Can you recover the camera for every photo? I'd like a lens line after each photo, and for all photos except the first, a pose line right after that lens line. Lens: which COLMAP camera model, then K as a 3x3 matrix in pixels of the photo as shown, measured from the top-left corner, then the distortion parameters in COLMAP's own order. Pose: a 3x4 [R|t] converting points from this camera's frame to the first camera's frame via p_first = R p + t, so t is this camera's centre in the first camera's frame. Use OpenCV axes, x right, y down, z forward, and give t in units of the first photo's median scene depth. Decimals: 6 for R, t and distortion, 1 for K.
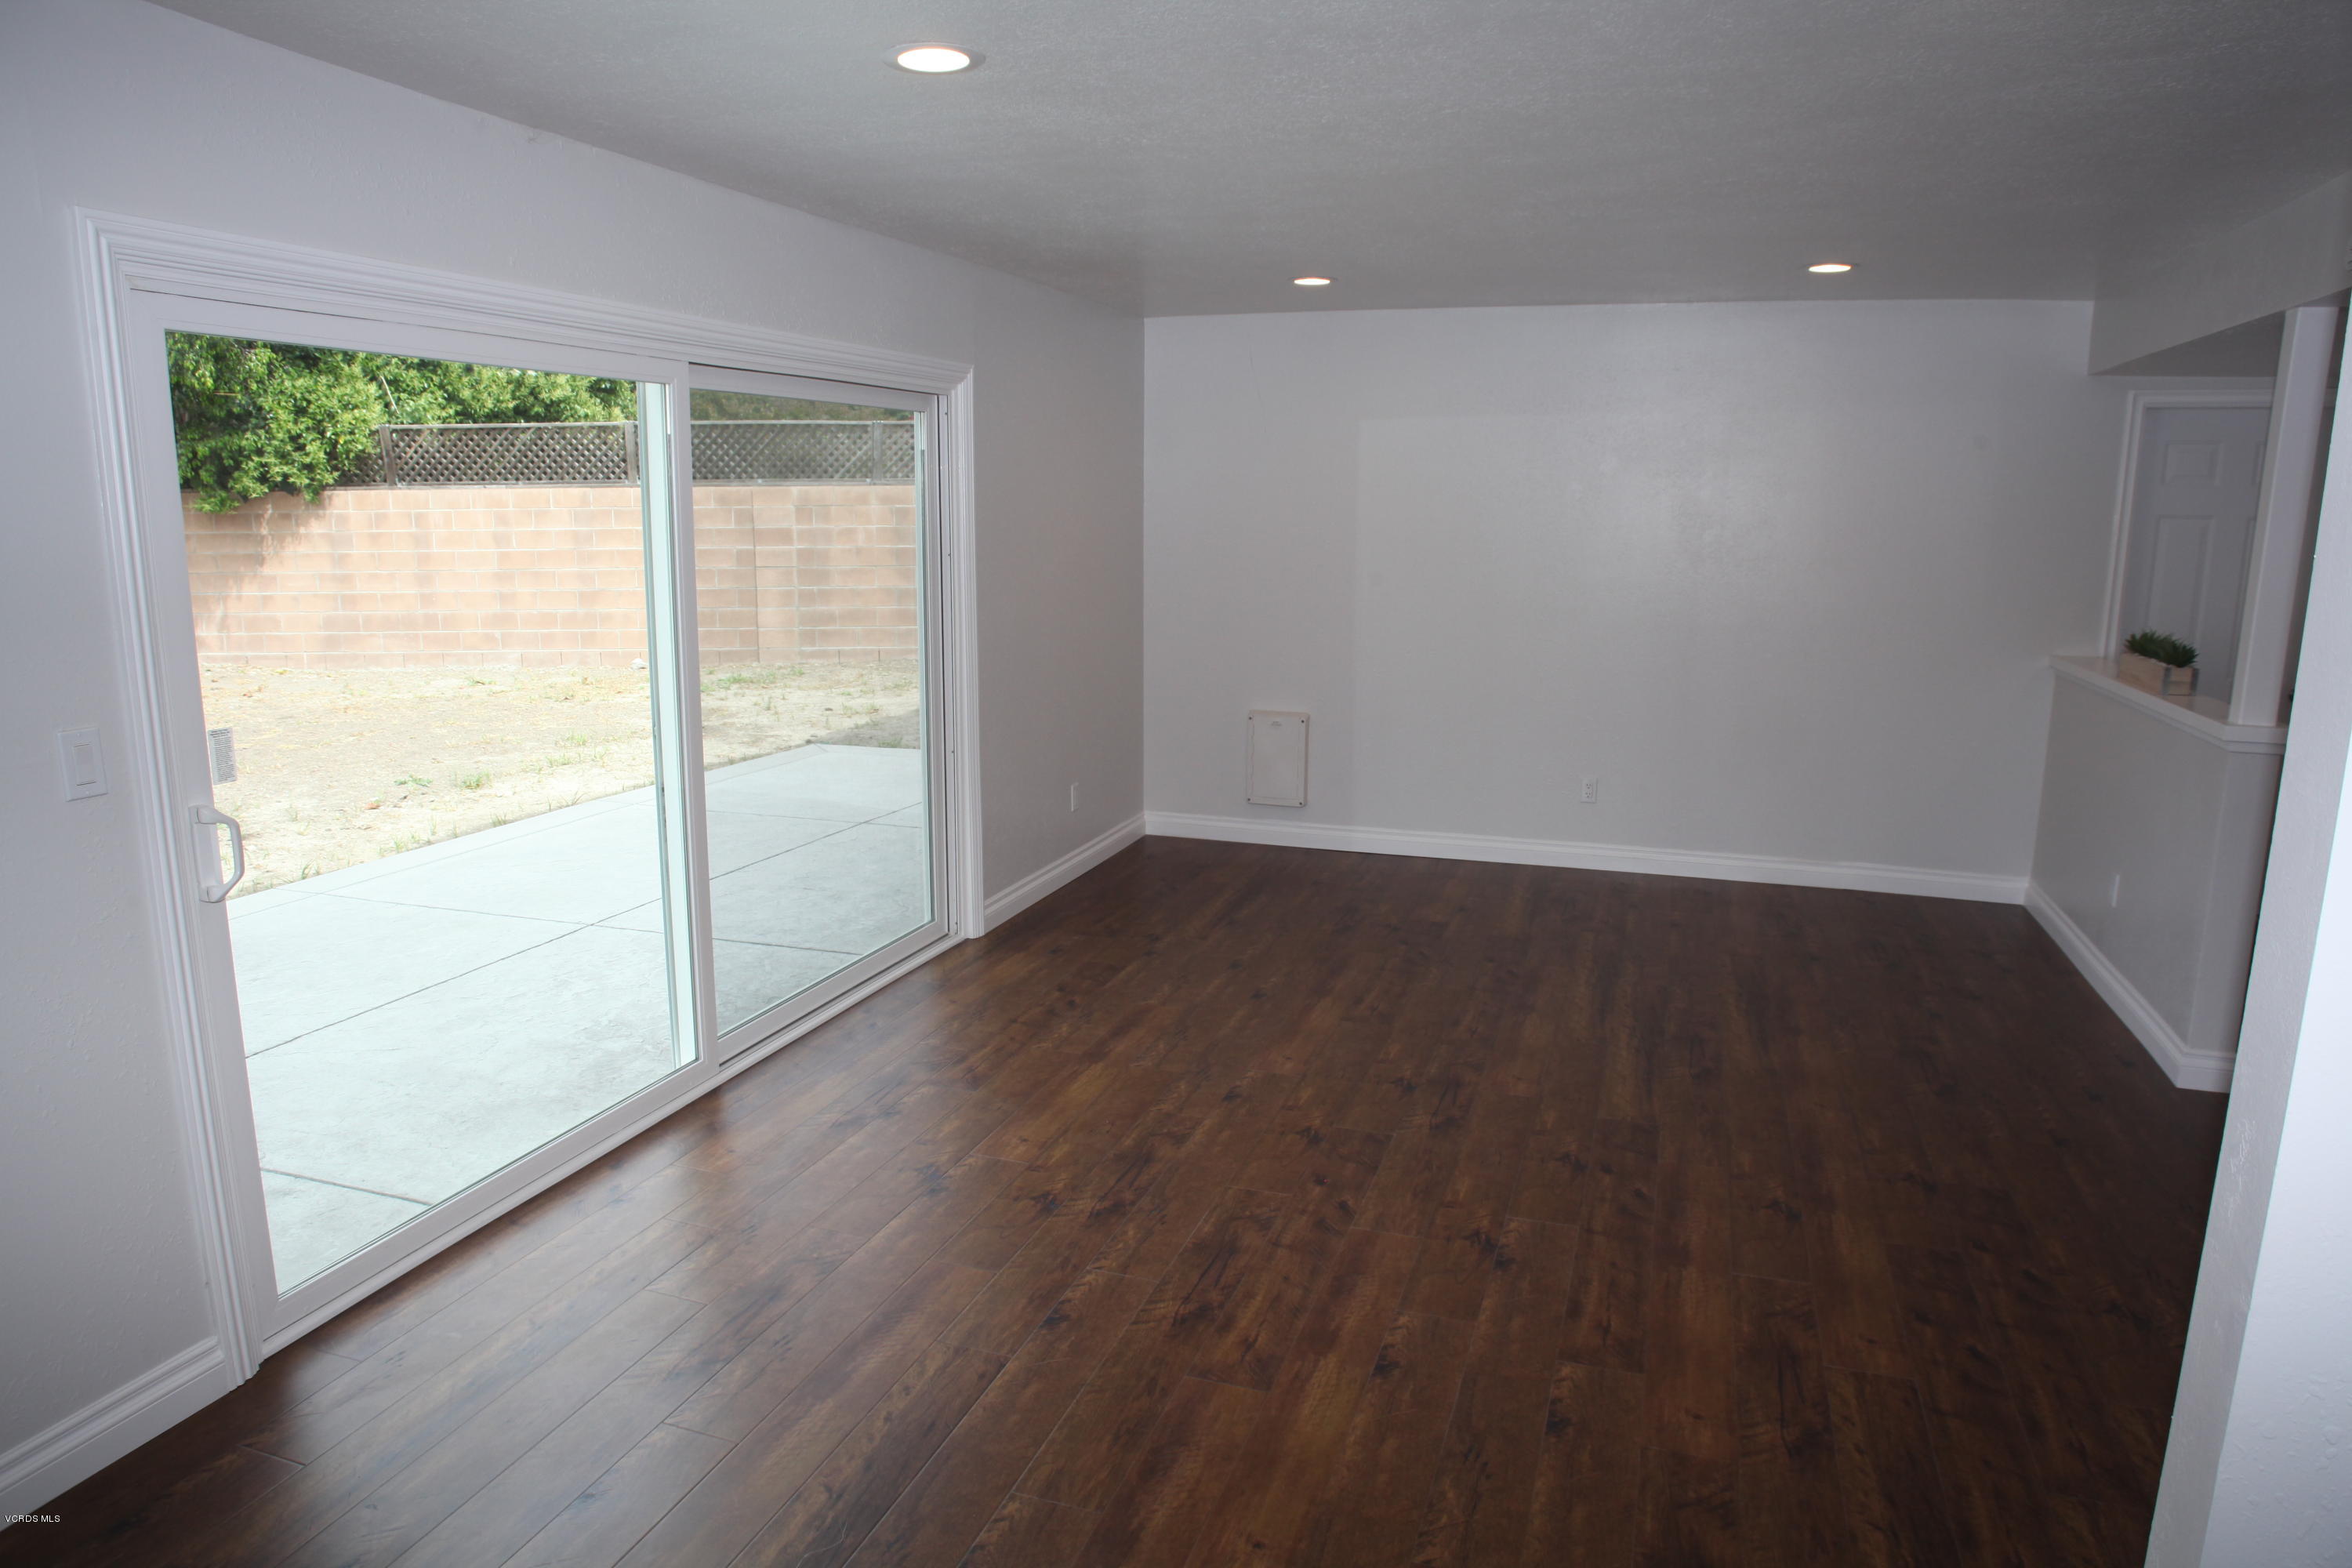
lens RADIAL K [[1496.6, 0, 1190.6], [0, 1496.6, 780.4], [0, 0, 1]] dist [-0.097023, 0.053711]
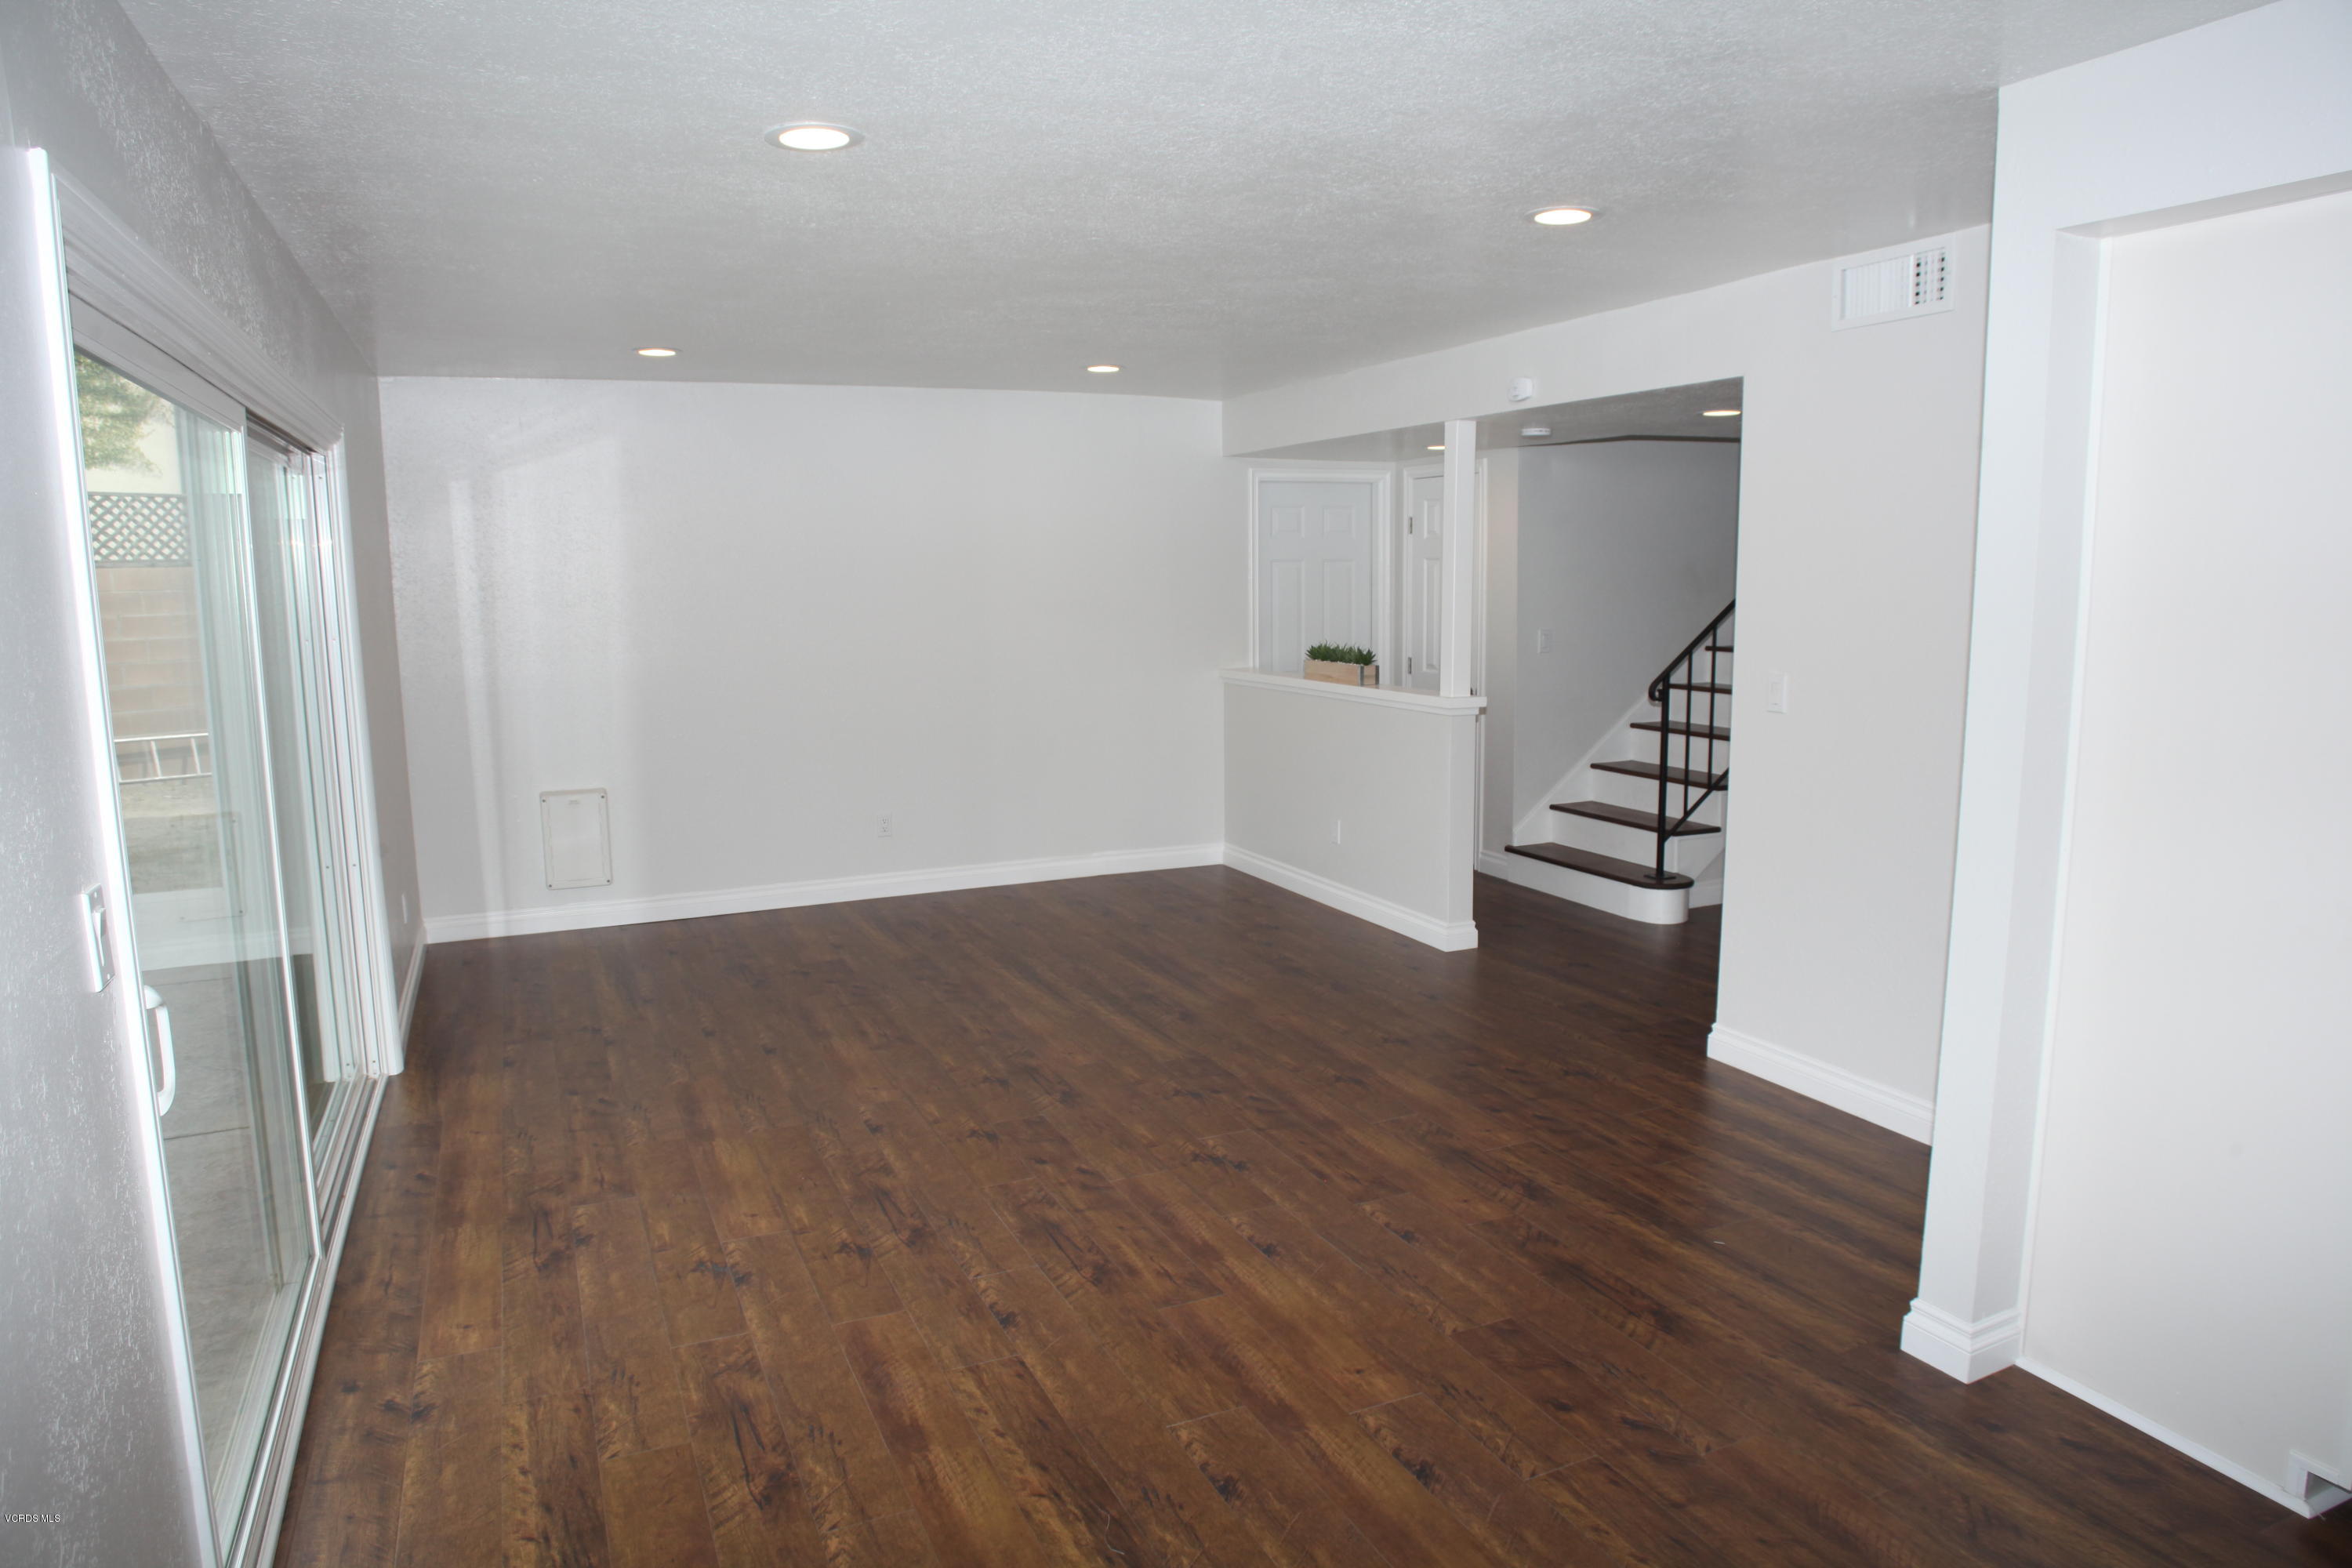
lens RADIAL K [[1496.6, 0, 1190.6], [0, 1496.6, 780.4], [0, 0, 1]] dist [-0.097023, 0.053711]
pose [[0.722743, -0.110937, 0.682155, -0.537593], [0.142653, 0.989724, 0.009816, -0.007818], [-0.676234, 0.090217, 0.731142, 0.078755]]
